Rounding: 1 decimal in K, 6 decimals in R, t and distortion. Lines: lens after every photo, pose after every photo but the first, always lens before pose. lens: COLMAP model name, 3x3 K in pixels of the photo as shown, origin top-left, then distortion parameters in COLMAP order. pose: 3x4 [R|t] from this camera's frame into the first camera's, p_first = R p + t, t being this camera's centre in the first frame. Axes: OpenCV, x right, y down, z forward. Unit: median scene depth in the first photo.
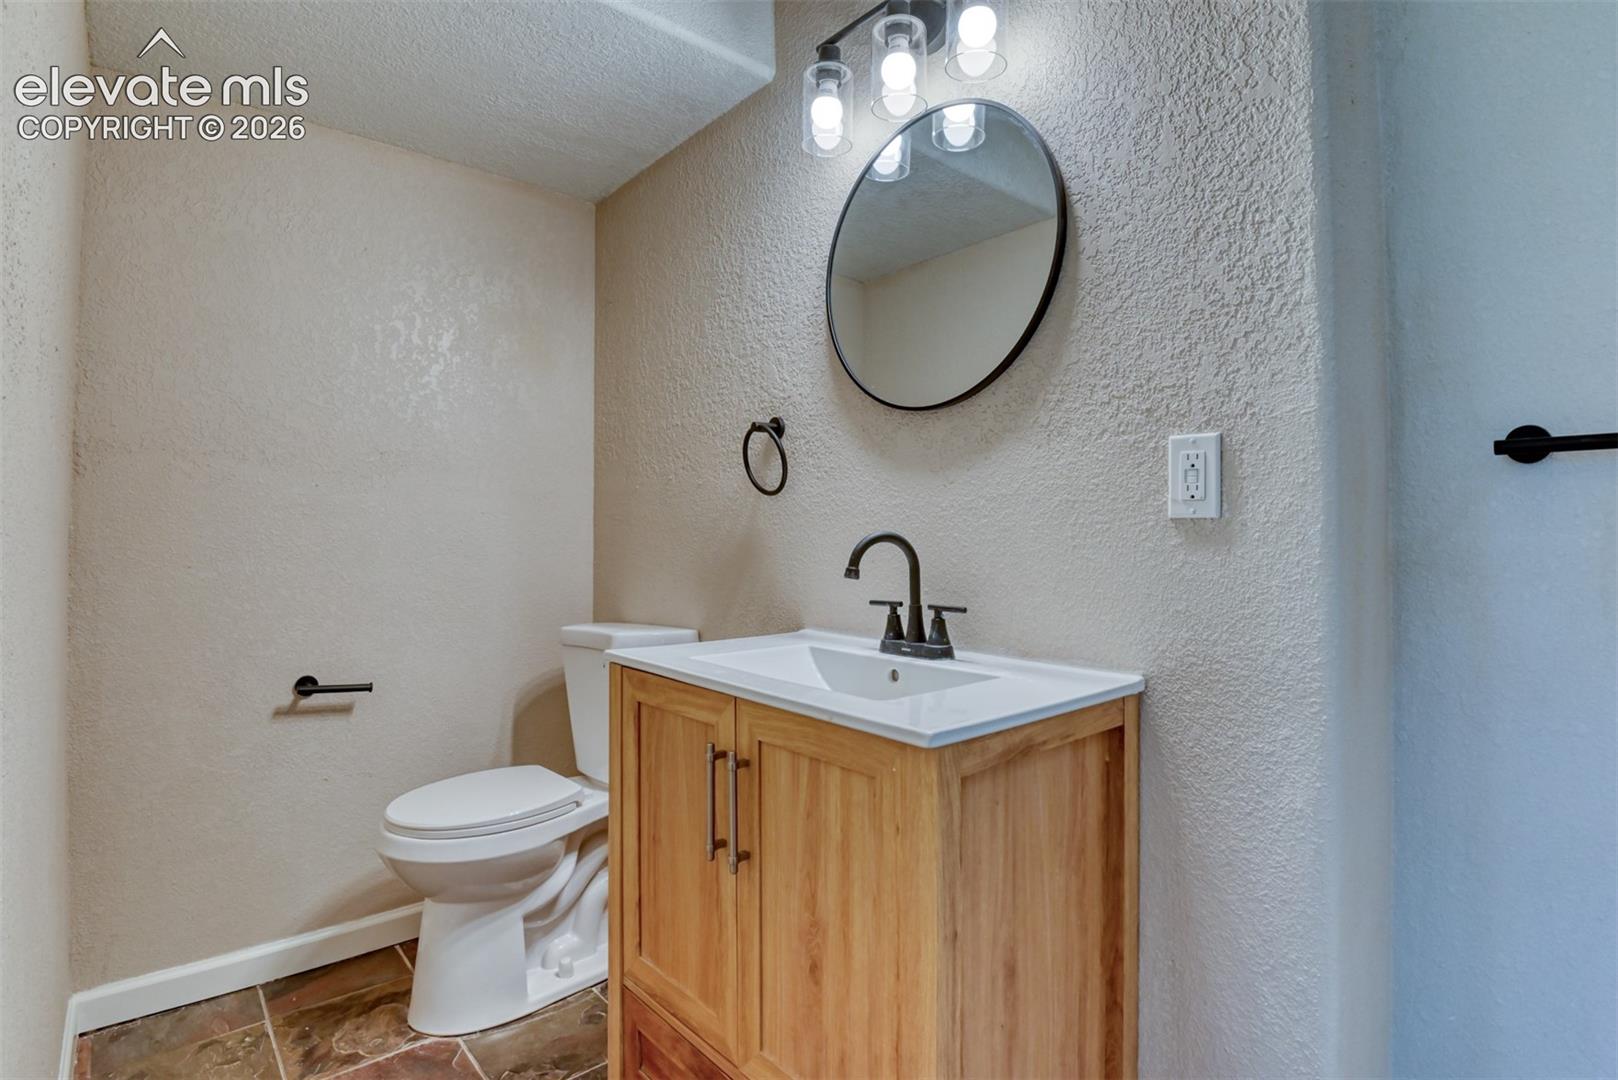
lens RADIAL K [[797.5, 0, 805.6], [0, 797.5, 531.1], [0, 0, 1]] dist [-0.024301, -0.004864]
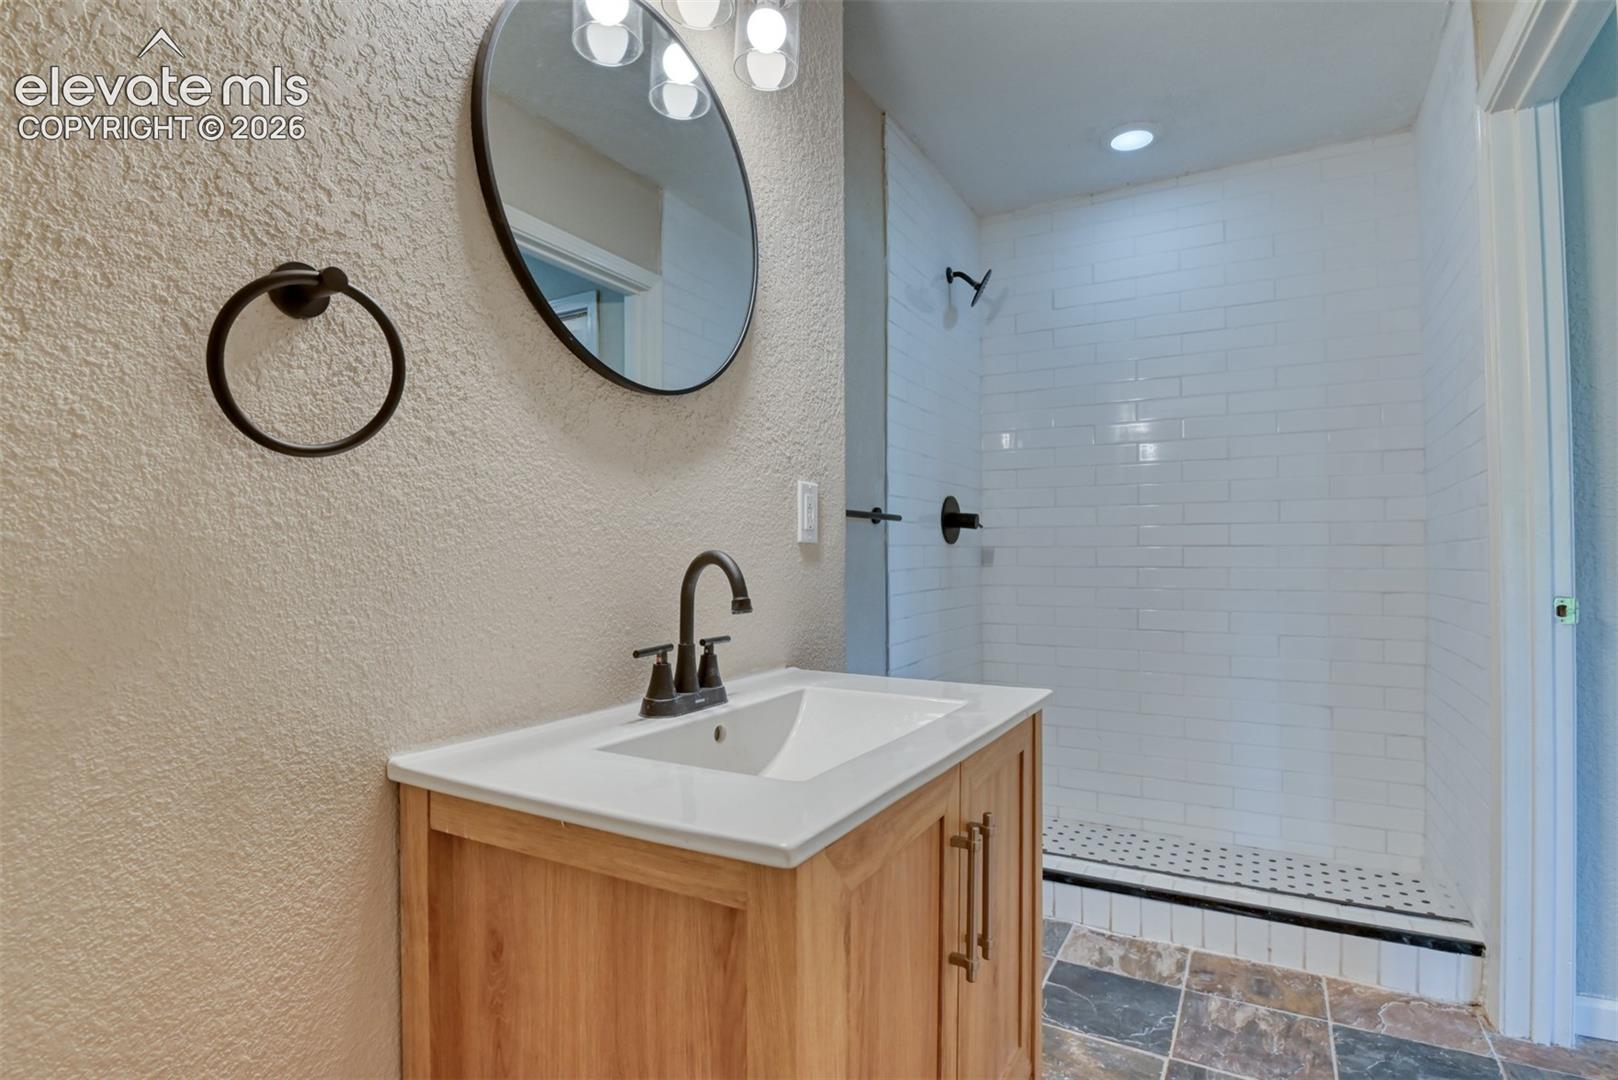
lens RADIAL K [[797.5, 0, 807.8], [0, 797.5, 551.0], [0, 0, 1]] dist [-0.024301, -0.004864]
pose [[-0.345174, 0.008663, 0.938499, -0.636341], [0.003009, 0.999962, -0.008123, 0.007748], [-0.938534, 0.000020, -0.345187, 1.149987]]
